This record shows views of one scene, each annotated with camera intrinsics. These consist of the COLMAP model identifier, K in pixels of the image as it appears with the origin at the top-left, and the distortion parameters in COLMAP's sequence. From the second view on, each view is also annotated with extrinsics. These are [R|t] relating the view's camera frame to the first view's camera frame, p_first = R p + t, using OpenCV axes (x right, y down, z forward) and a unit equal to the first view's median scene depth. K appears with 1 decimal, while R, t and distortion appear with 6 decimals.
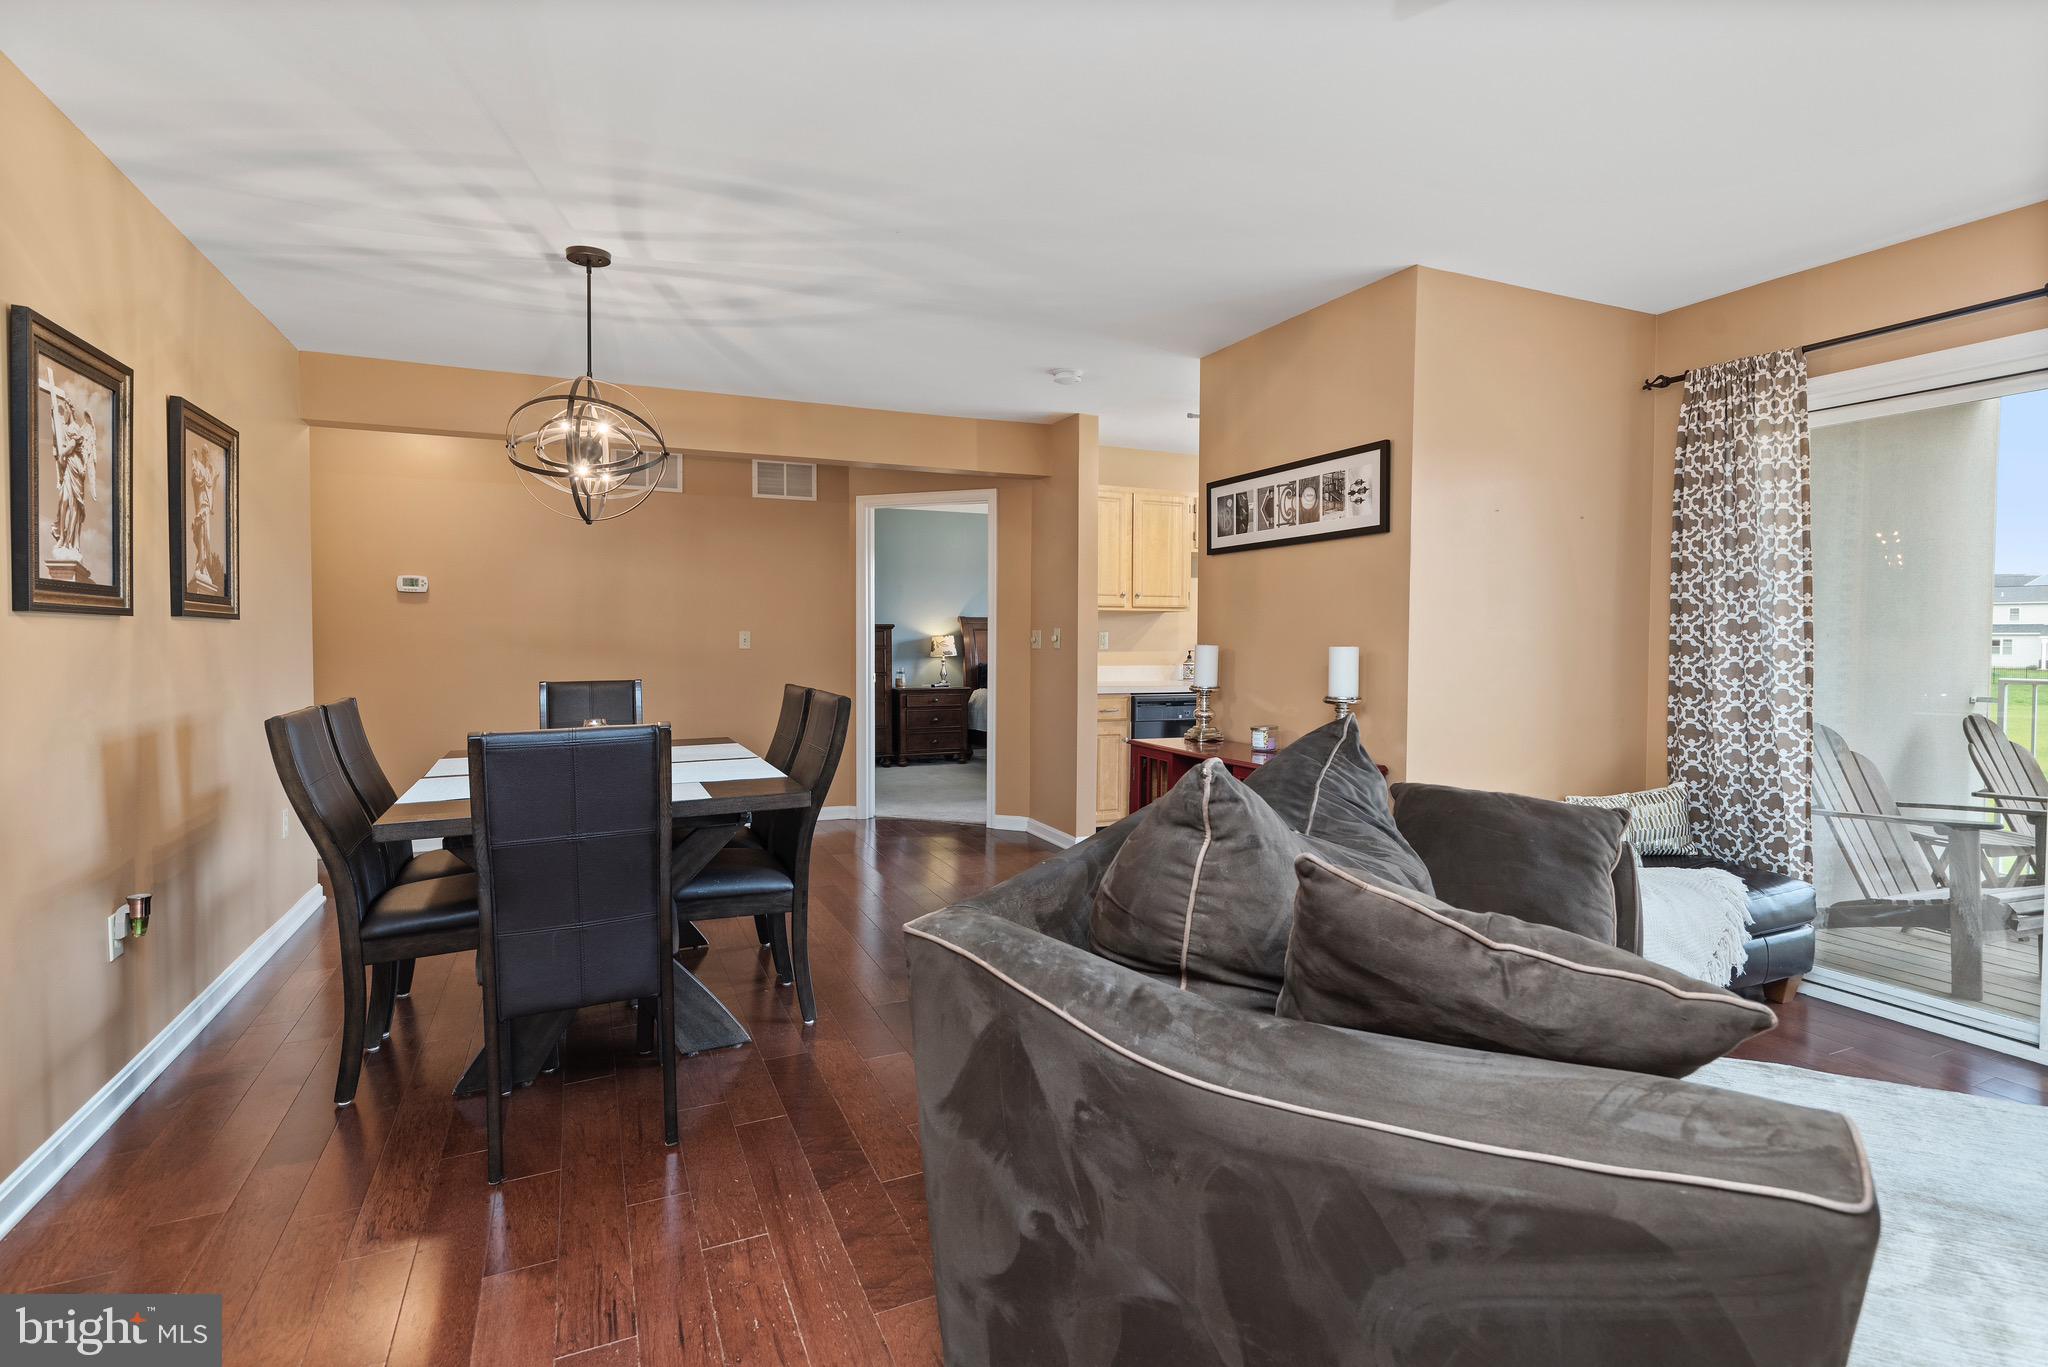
lens RADIAL K [[1005.8, 0, 1050.8], [0, 1005.8, 655.1], [0, 0, 1]] dist [0.002247, -0.002672]
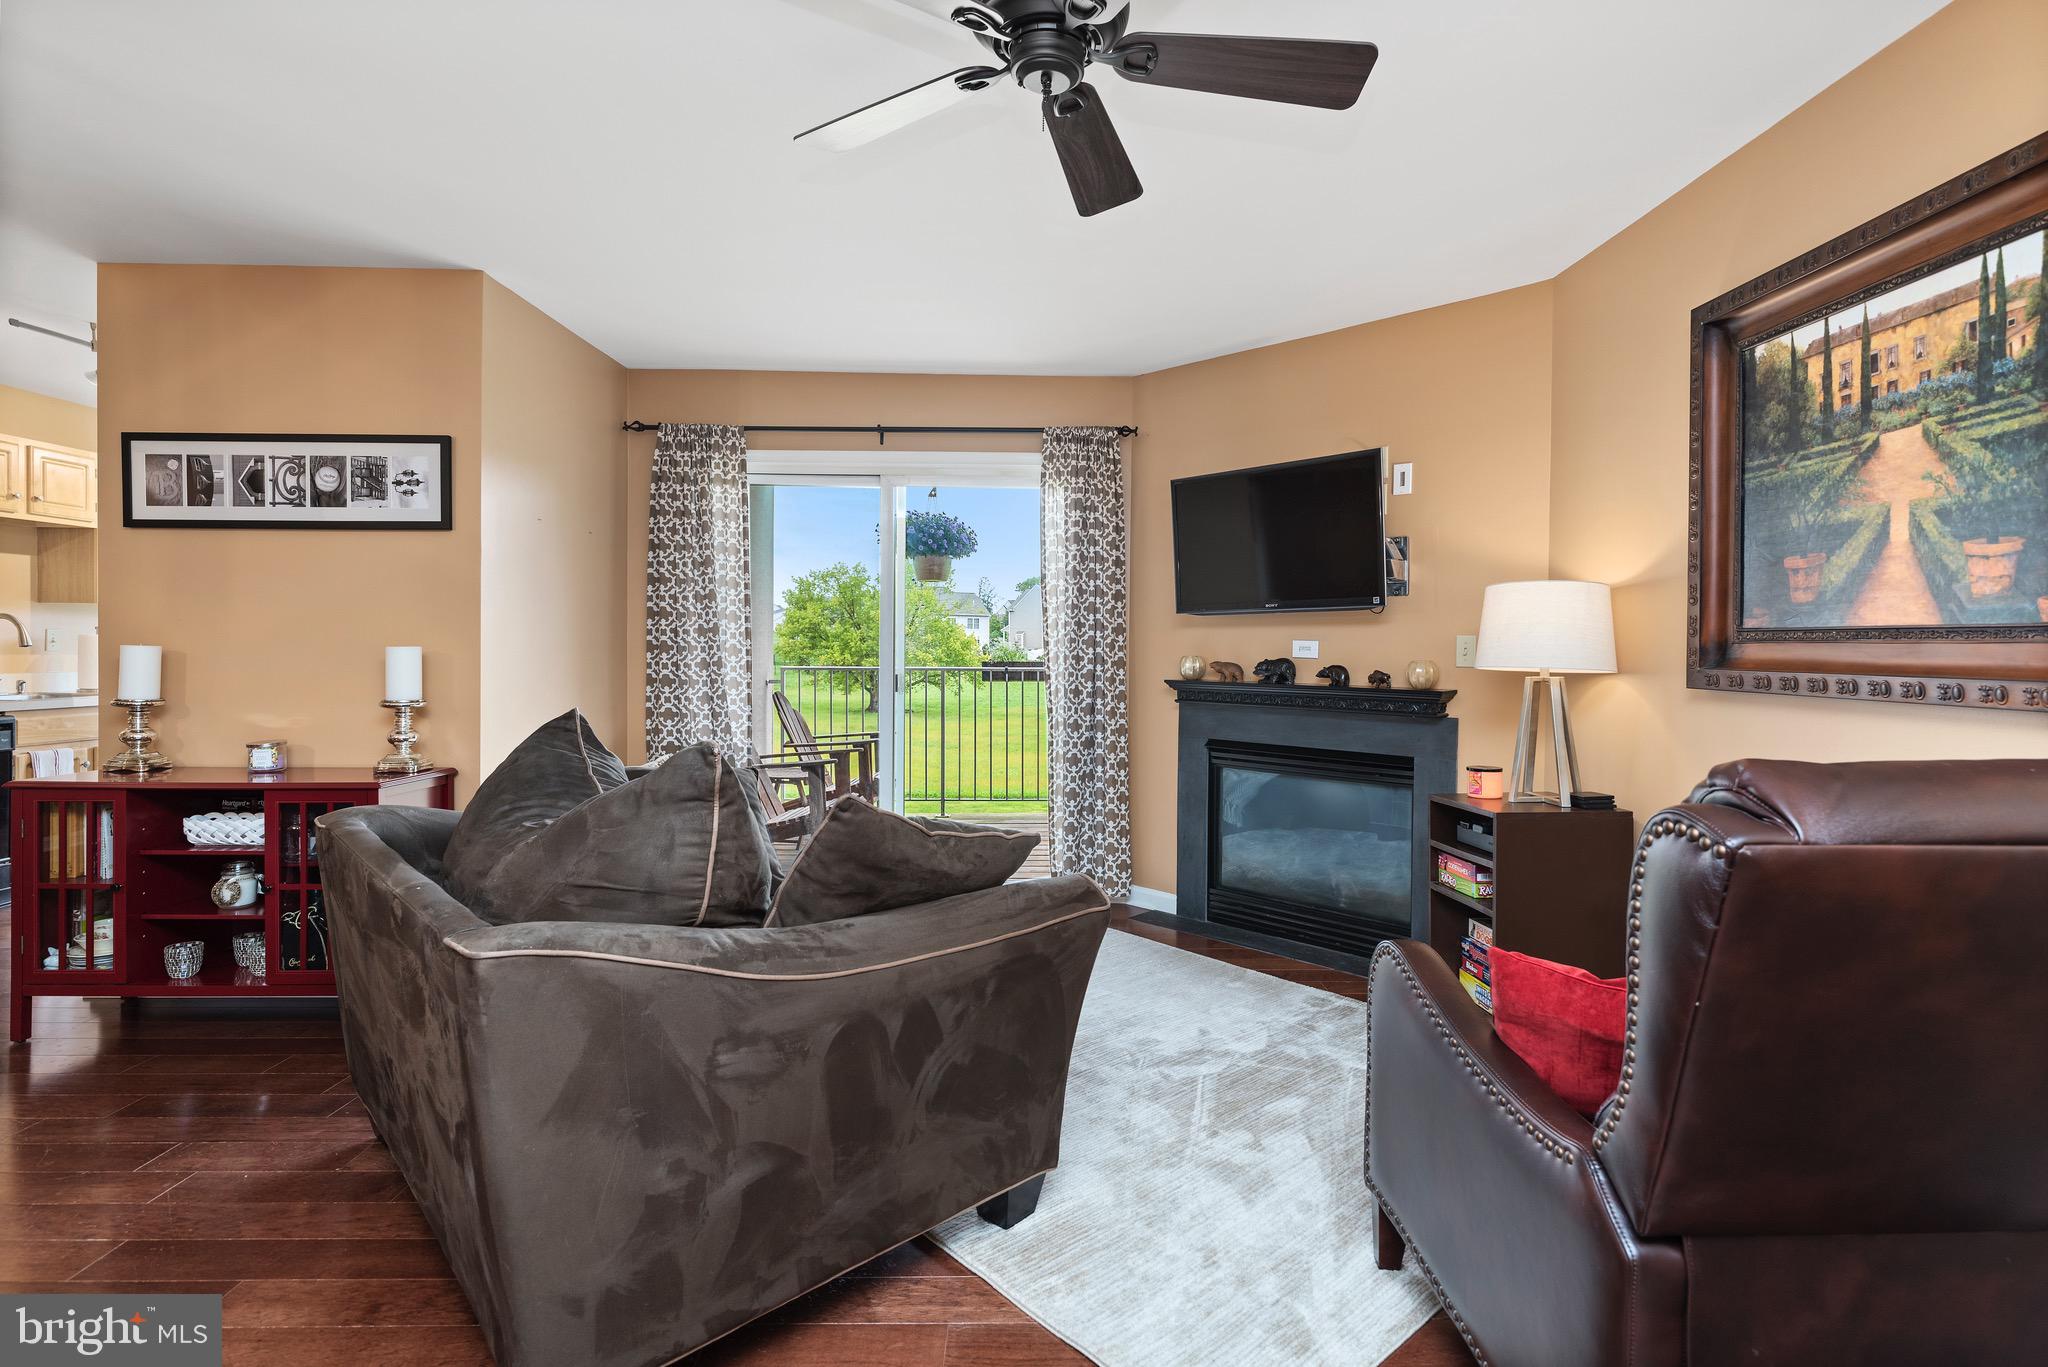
lens RADIAL K [[1005.8, 0, 1048.3], [0, 1005.8, 641.6], [0, 0, 1]] dist [0.002247, -0.002672]
pose [[0.407560, 0.003054, 0.913173, -0.287075], [0.011000, 0.999905, -0.008254, 0.001569], [-0.913112, 0.013409, 0.407488, 0.059113]]
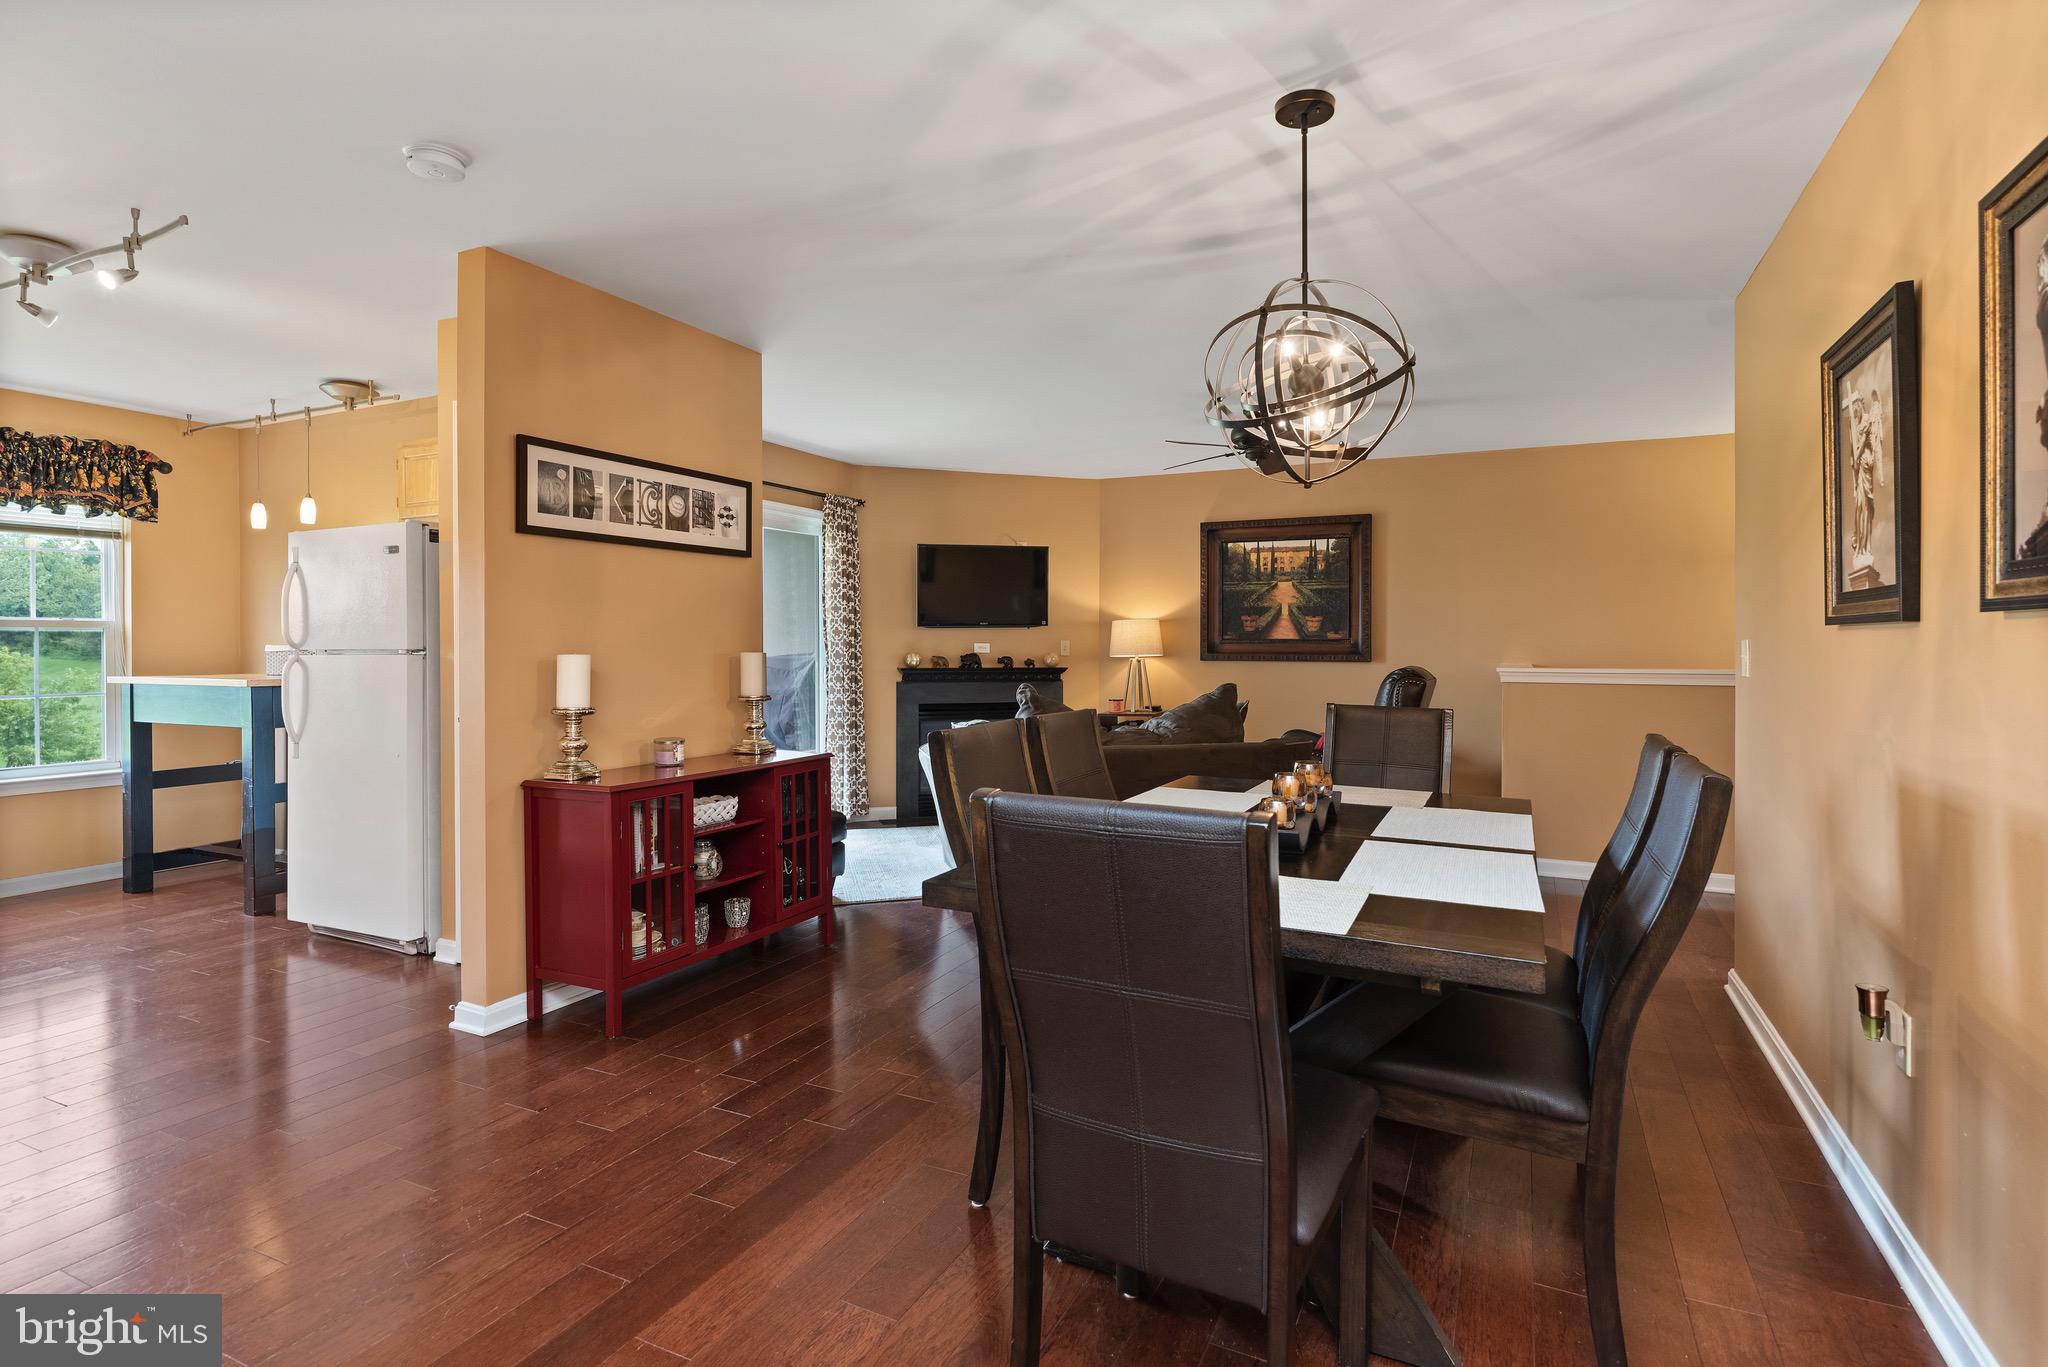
lens RADIAL K [[1005.8, 0, 1038.0], [0, 1005.8, 640.3], [0, 0, 1]] dist [0.002247, -0.002672]
pose [[-0.630603, -0.000496, 0.776105, -0.736508], [0.011177, 0.999890, 0.009721, -0.026654], [-0.776025, 0.014805, -0.630528, 1.324593]]
